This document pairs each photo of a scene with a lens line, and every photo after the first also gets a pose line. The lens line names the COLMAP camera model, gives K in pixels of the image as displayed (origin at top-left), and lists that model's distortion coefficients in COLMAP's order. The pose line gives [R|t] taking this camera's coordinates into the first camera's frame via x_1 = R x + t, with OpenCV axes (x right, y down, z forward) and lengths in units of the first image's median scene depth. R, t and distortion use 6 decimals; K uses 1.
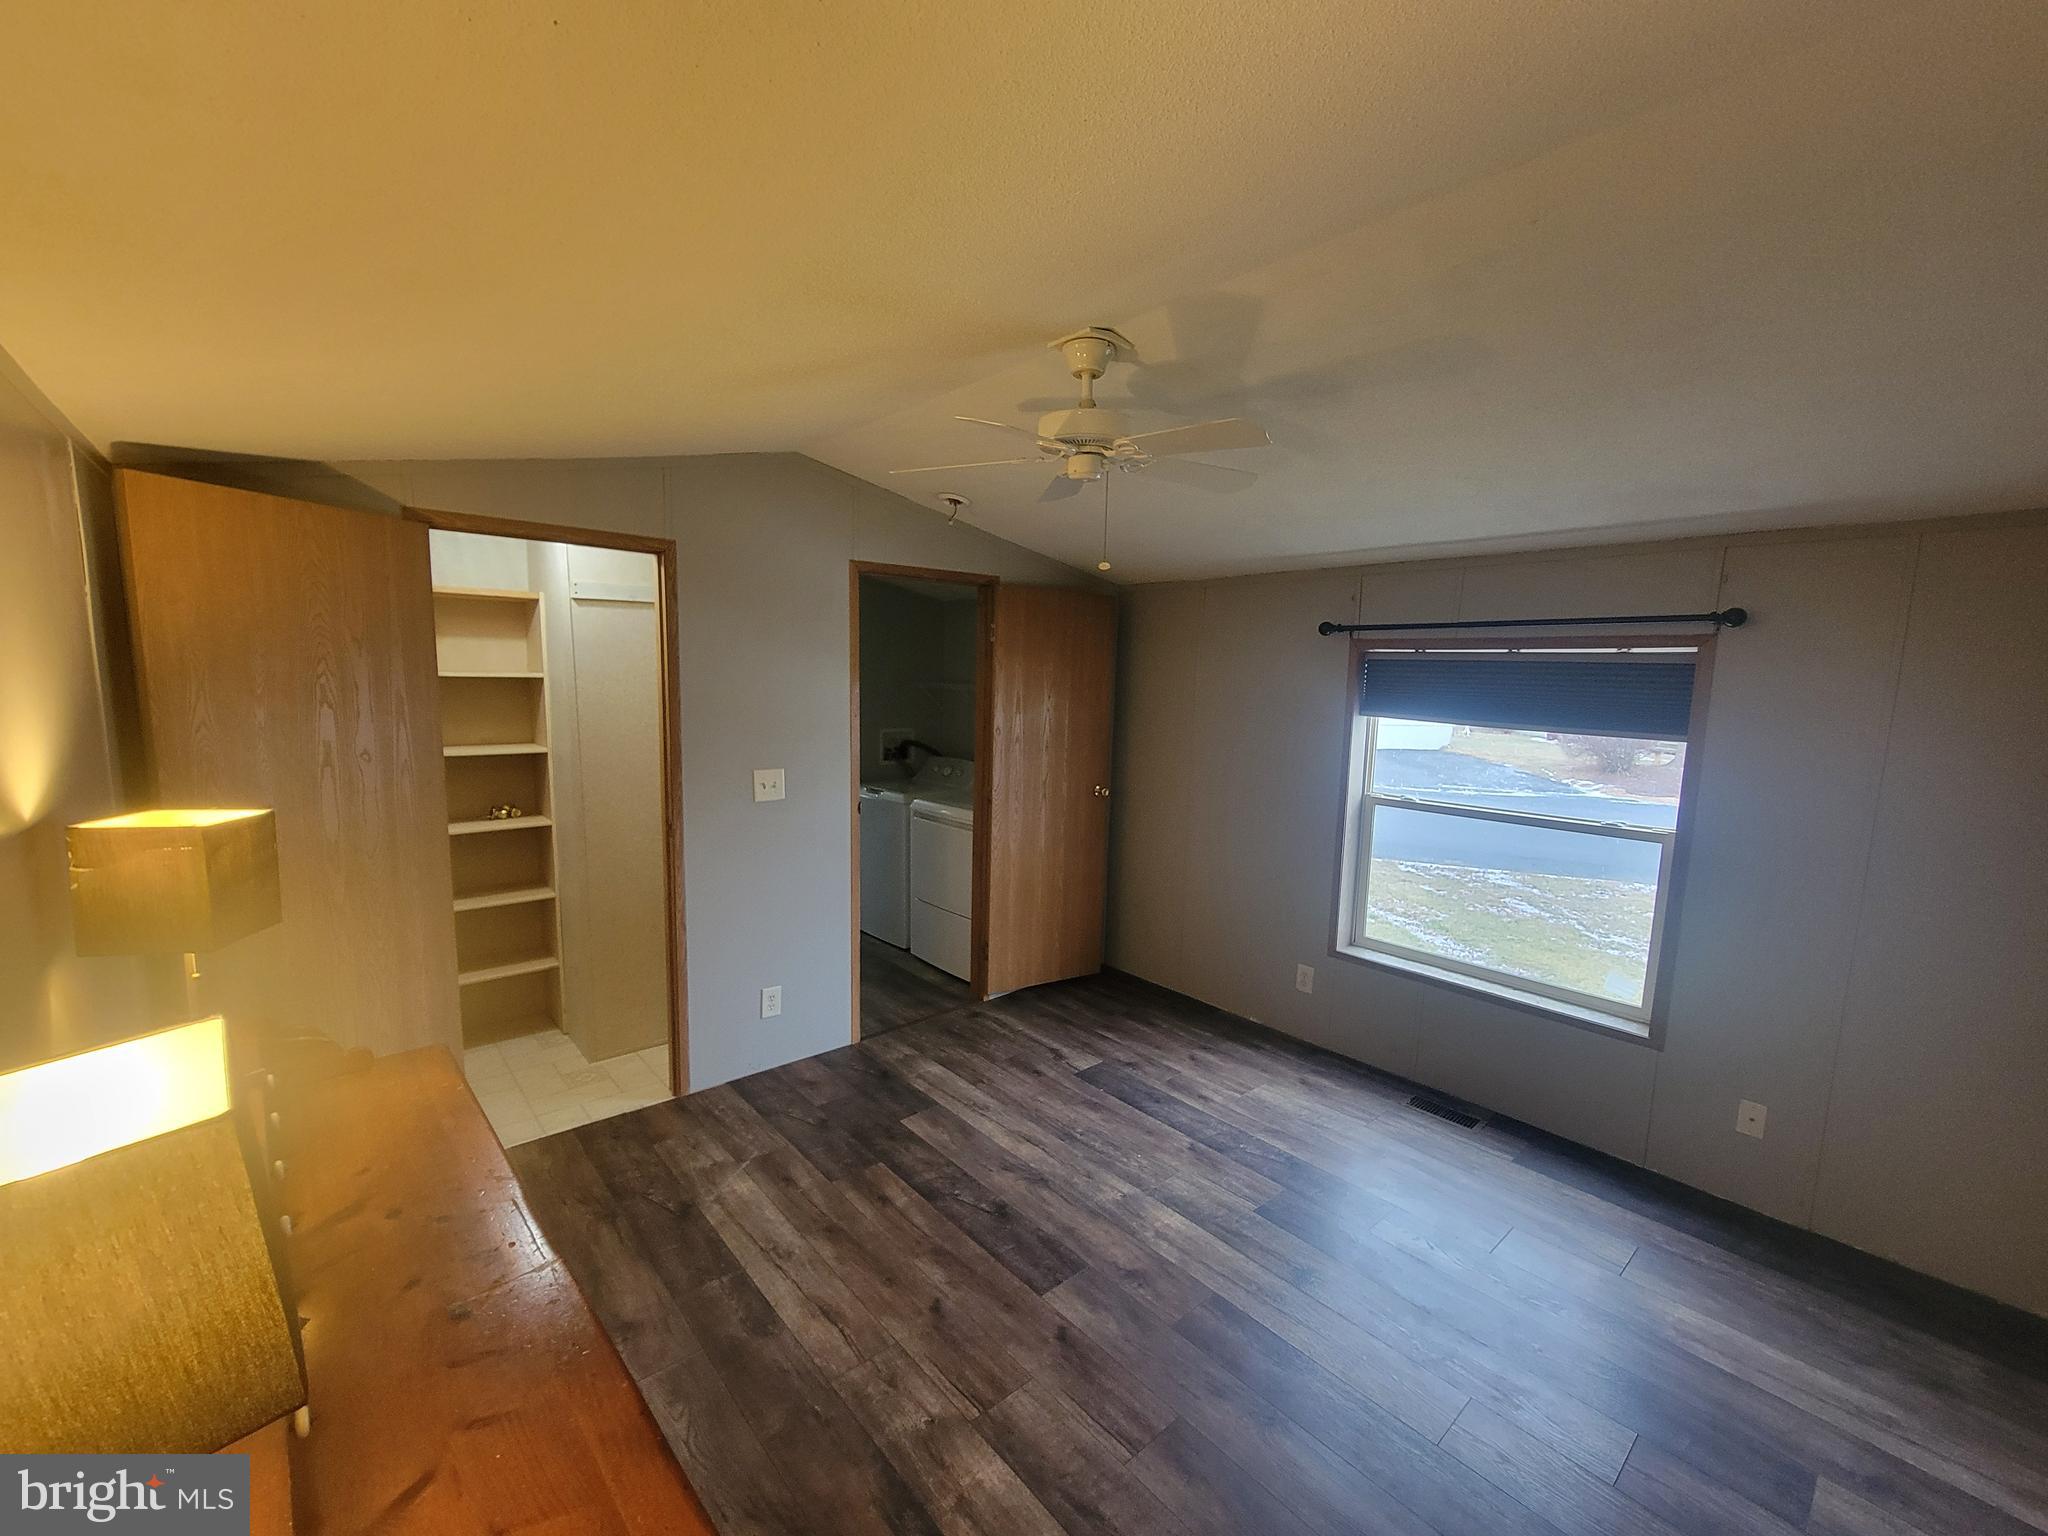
lens RADIAL K [[832.5, 0, 1025.1], [0, 832.5, 785.5], [0, 0, 1]] dist [-0.001808, 0.002743]
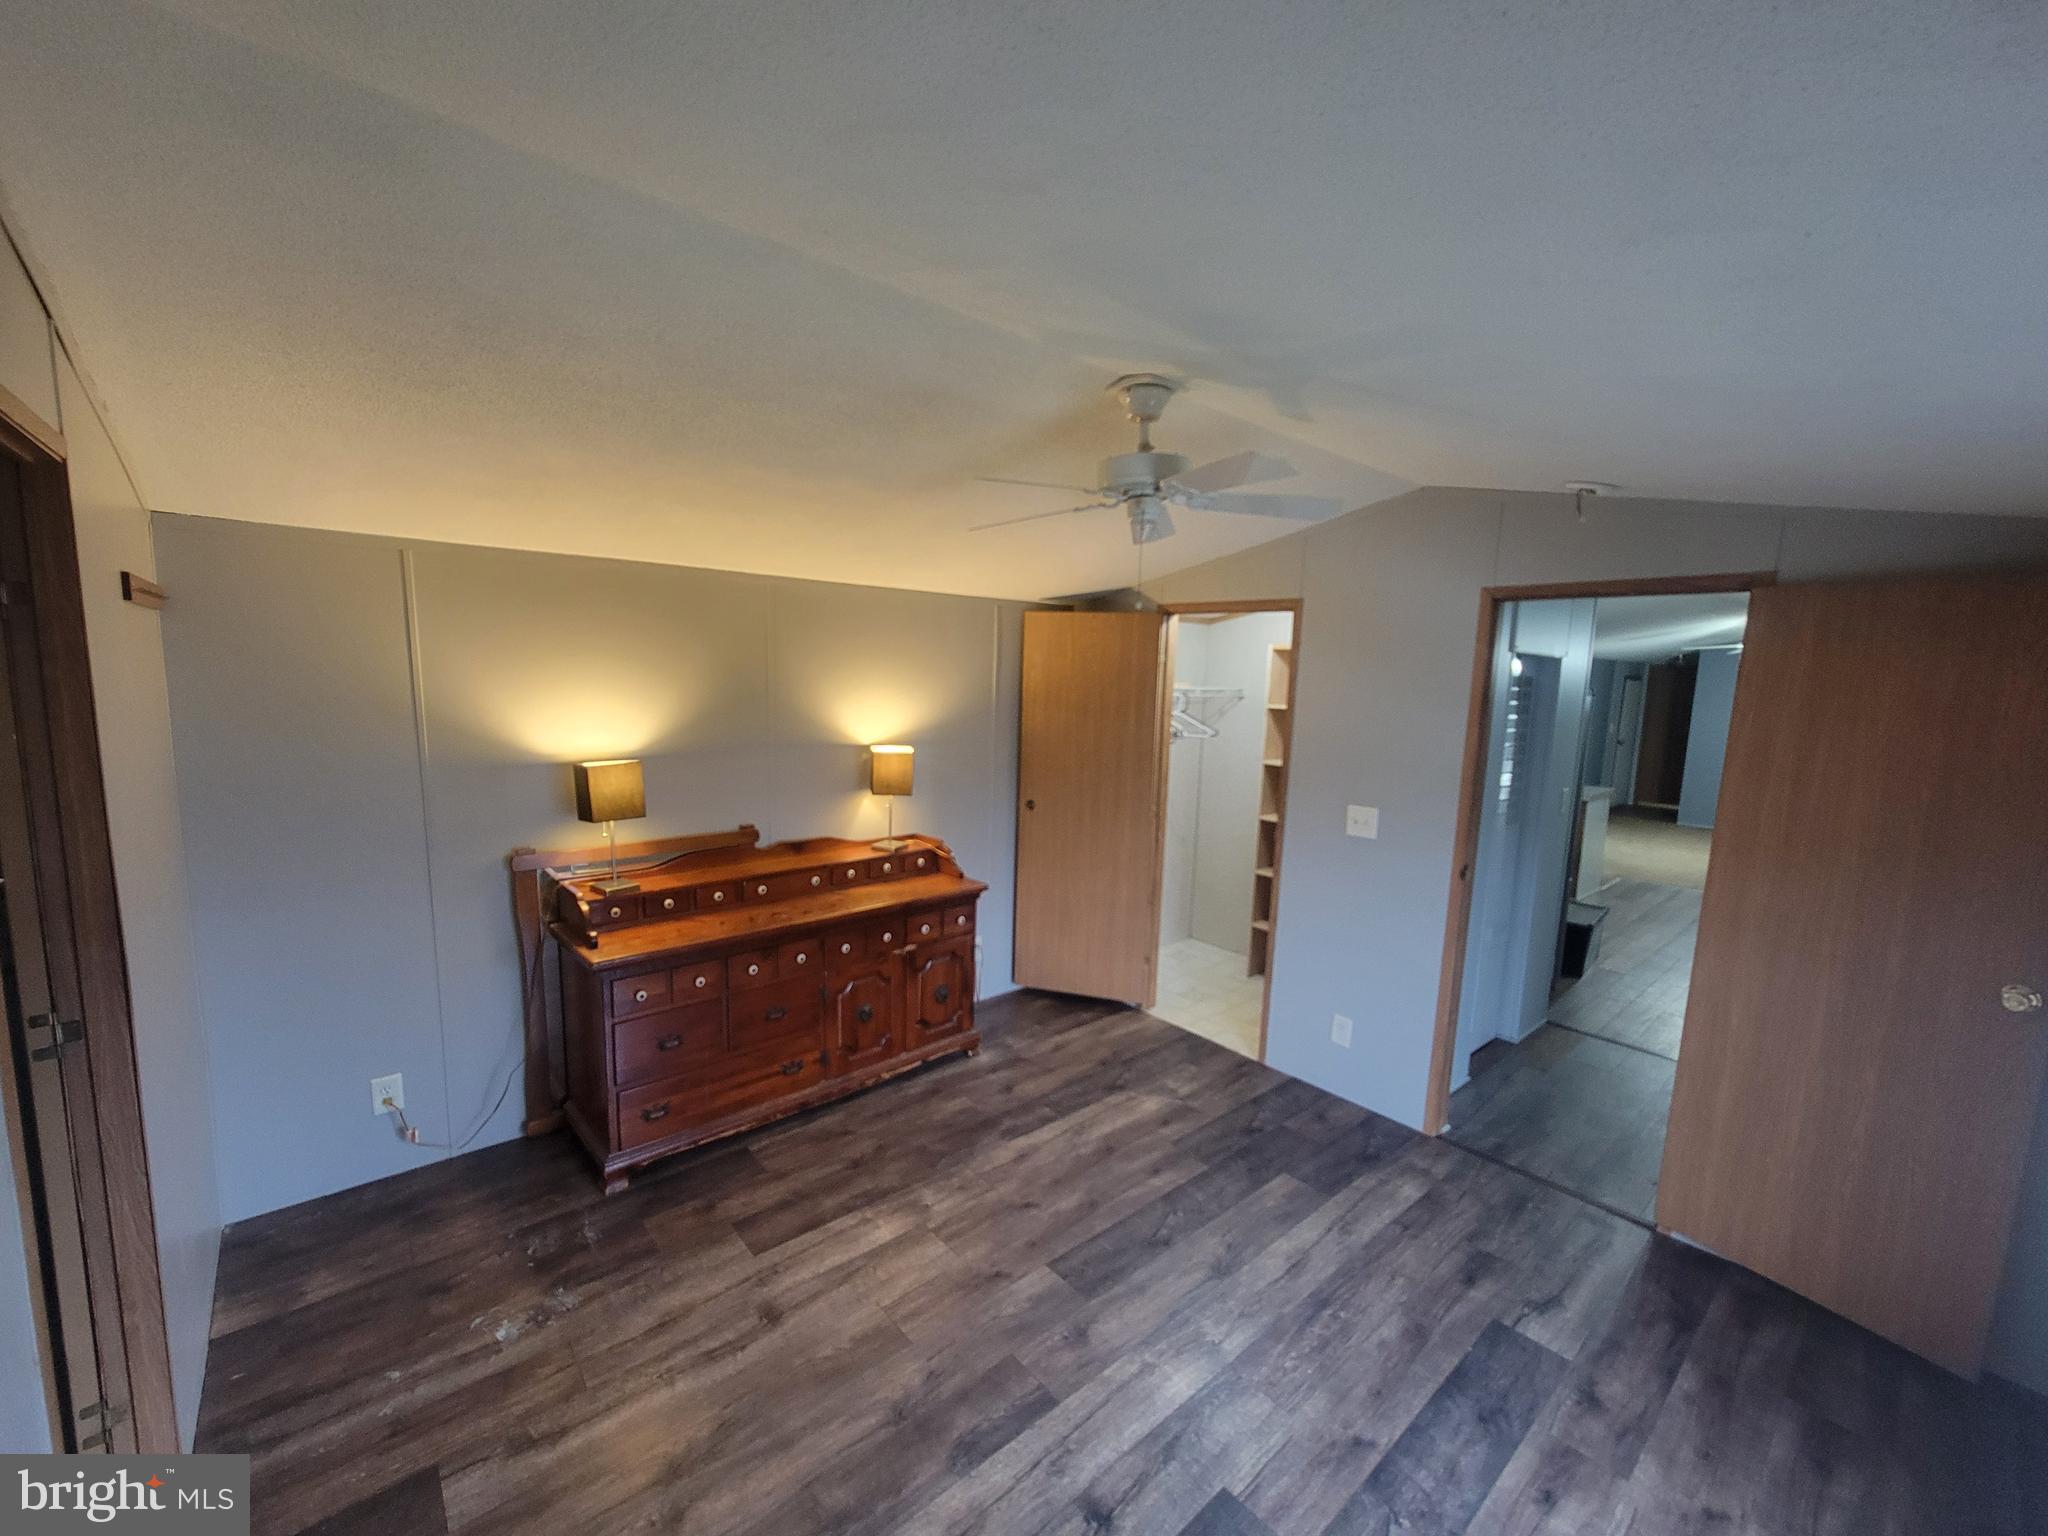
lens RADIAL K [[832.5, 0, 1025.1], [0, 832.5, 785.5], [0, 0, 1]] dist [-0.001808, 0.002743]
pose [[-0.002401, 0.115711, -0.993280, 0.827367], [-0.164937, 0.979633, 0.114520, -0.108576], [0.986301, 0.164103, 0.016733, 0.668374]]
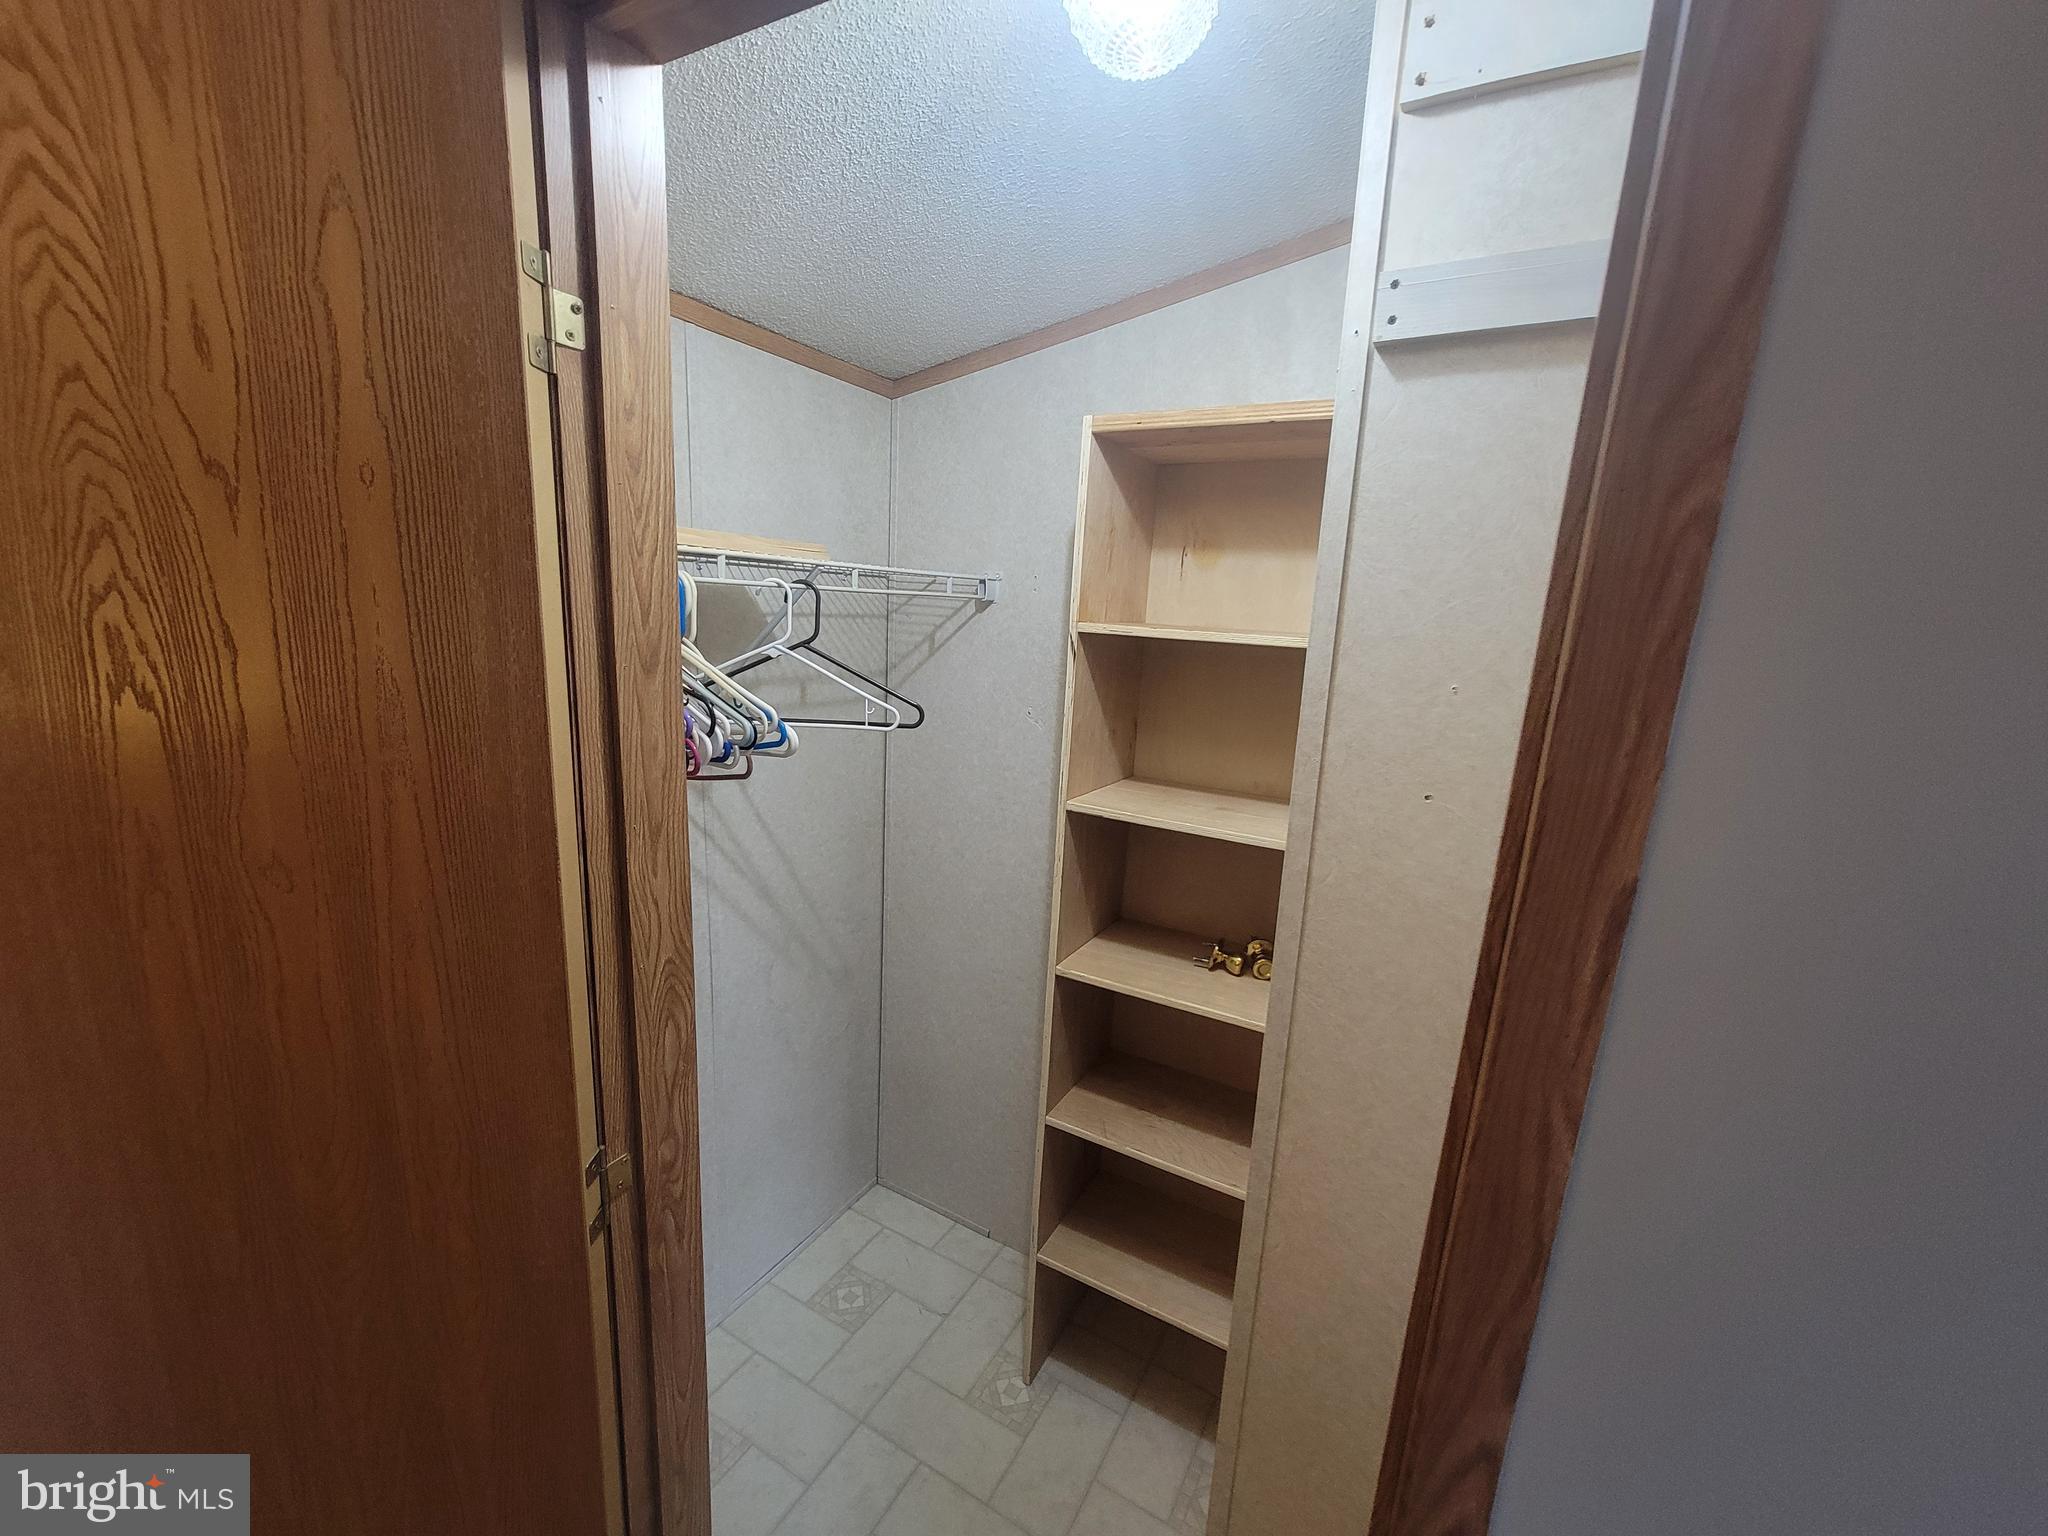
lens RADIAL K [[832.5, 0, 1025.1], [0, 832.5, 785.5], [0, 0, 1]] dist [-0.001808, 0.002743]
pose [[0.329979, 0.202791, -0.921949, -0.363425], [-0.173344, 0.973062, 0.151991, -0.131585], [0.927936, 0.109661, 0.356243, 0.945499]]
